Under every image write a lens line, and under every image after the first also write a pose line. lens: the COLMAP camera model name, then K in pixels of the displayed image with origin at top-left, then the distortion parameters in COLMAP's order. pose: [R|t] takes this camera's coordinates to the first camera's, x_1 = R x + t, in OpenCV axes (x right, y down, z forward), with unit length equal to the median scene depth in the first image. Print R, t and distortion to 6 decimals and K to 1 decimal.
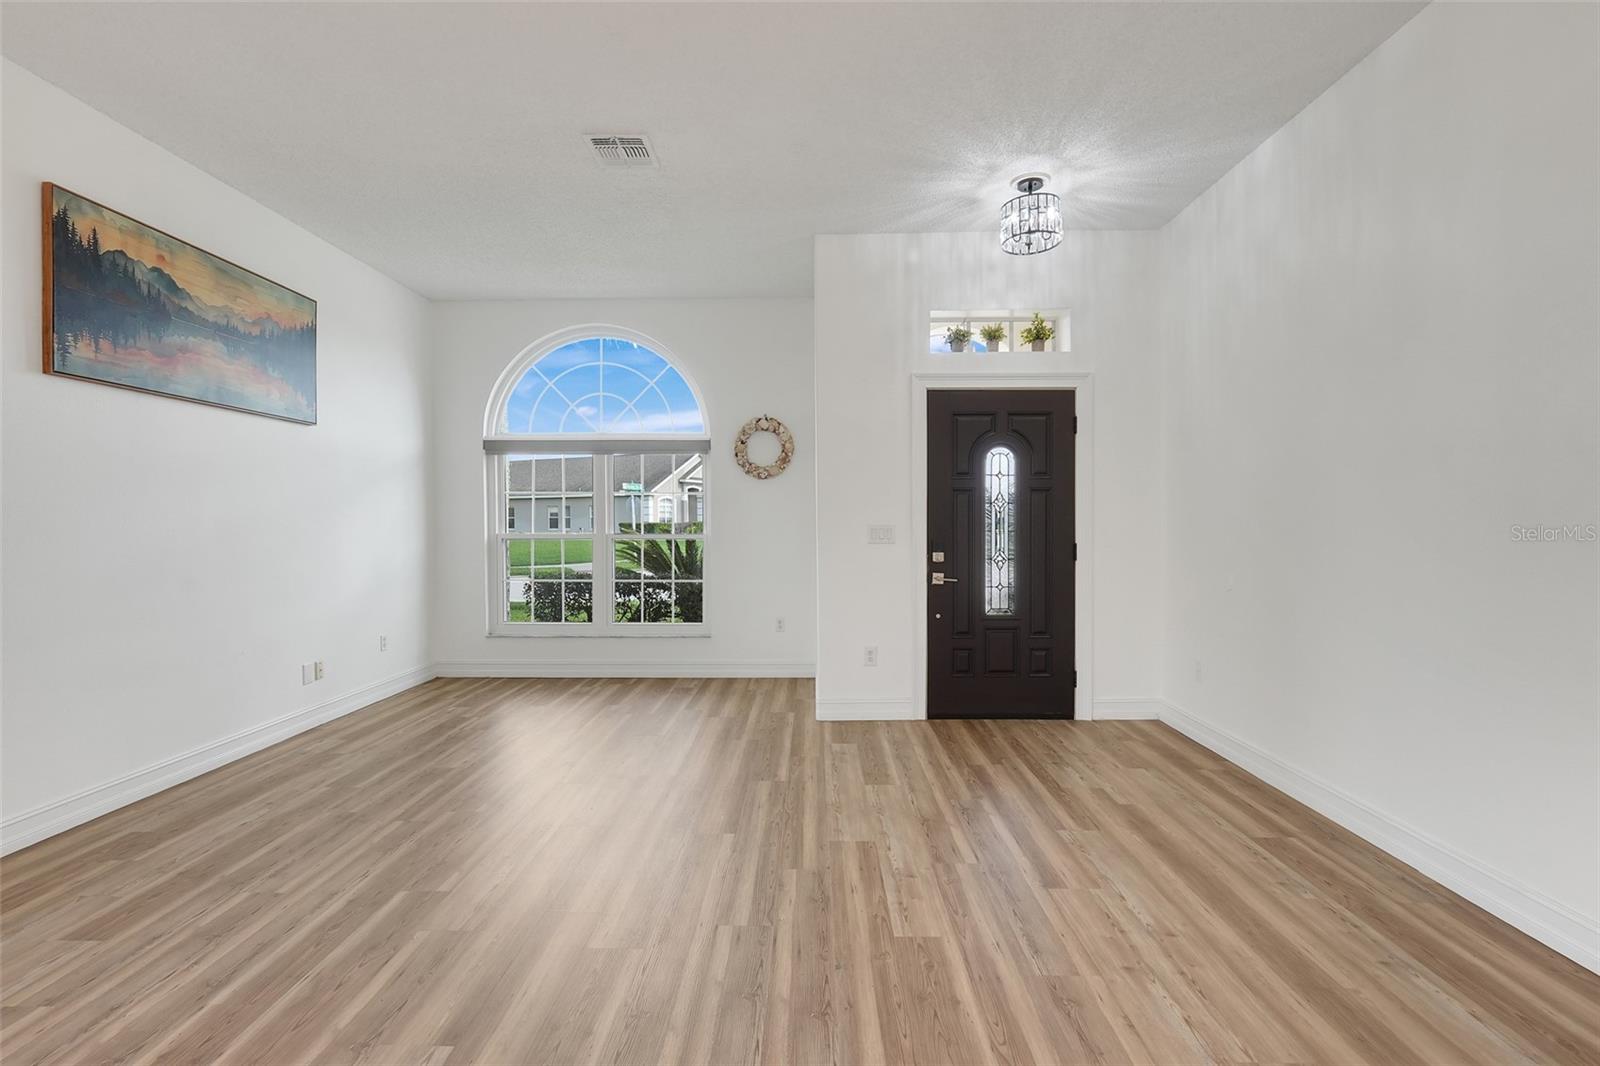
lens RADIAL K [[716.2, 0, 781.1], [0, 716.2, 527.0], [0, 0, 1]] dist [-0.002063, 0.000293]
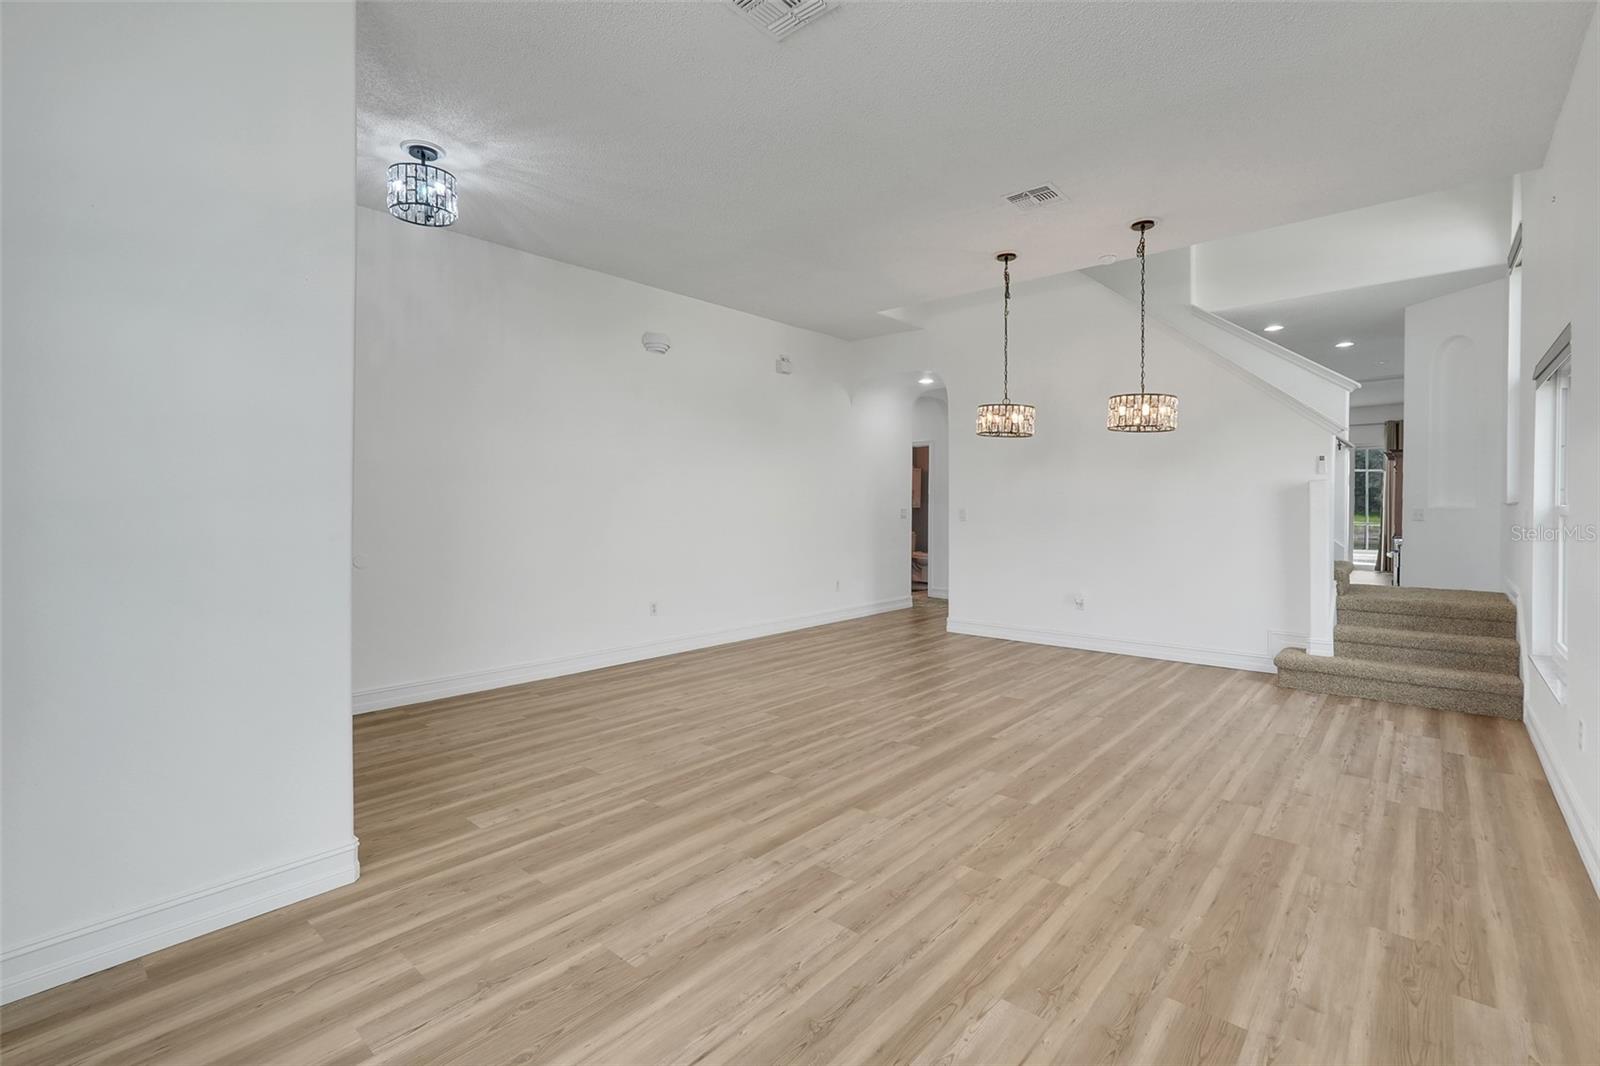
lens RADIAL K [[701.8, 0, 806.2], [0, 701.8, 520.8], [0, 0, 1]] dist [-0.000008, 0.001459]
pose [[-0.783601, -0.008277, 0.621209, -0.855939], [0.007443, 0.999714, 0.022710, -0.009250], [-0.621219, 0.022419, -0.783316, 1.922848]]
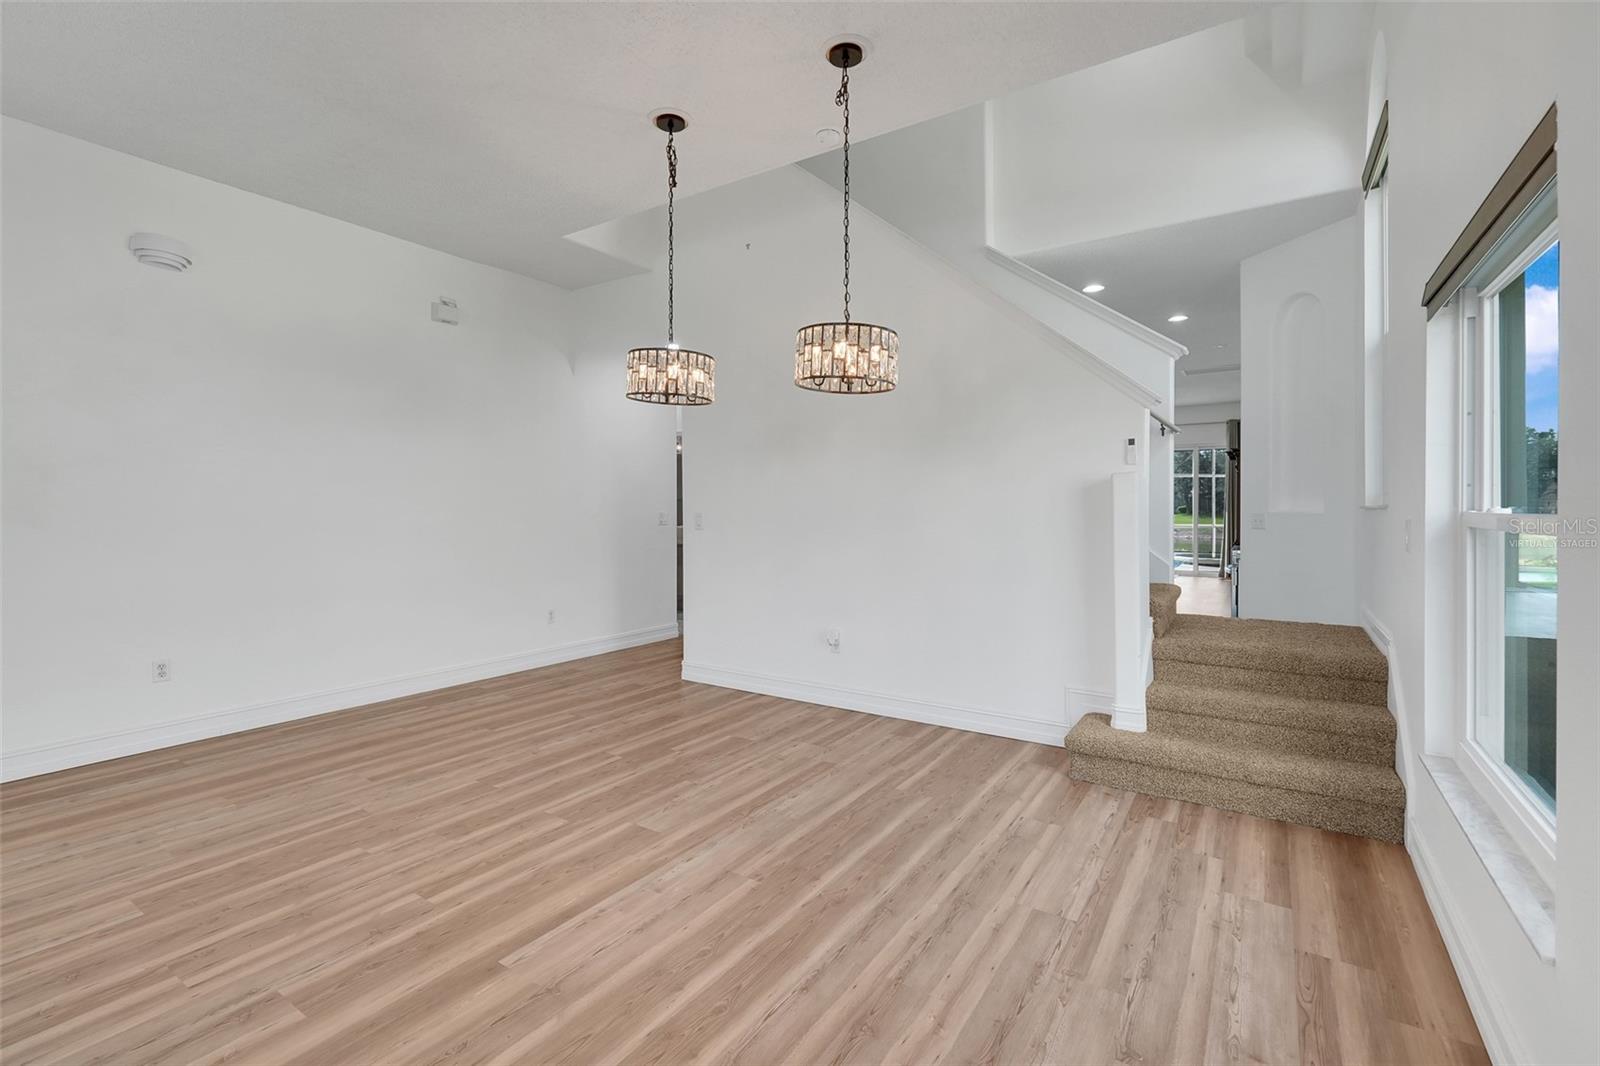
lens RADIAL K [[693.2, 0, 793.8], [0, 693.2, 515.8], [0, 0, 1]] dist [-0.005575, 0.000718]
pose [[-0.853815, -0.001926, 0.520573, -0.901431], [0.005475, 0.999905, 0.012679, -0.006017], [-0.520548, 0.013676, -0.853723, 1.056170]]
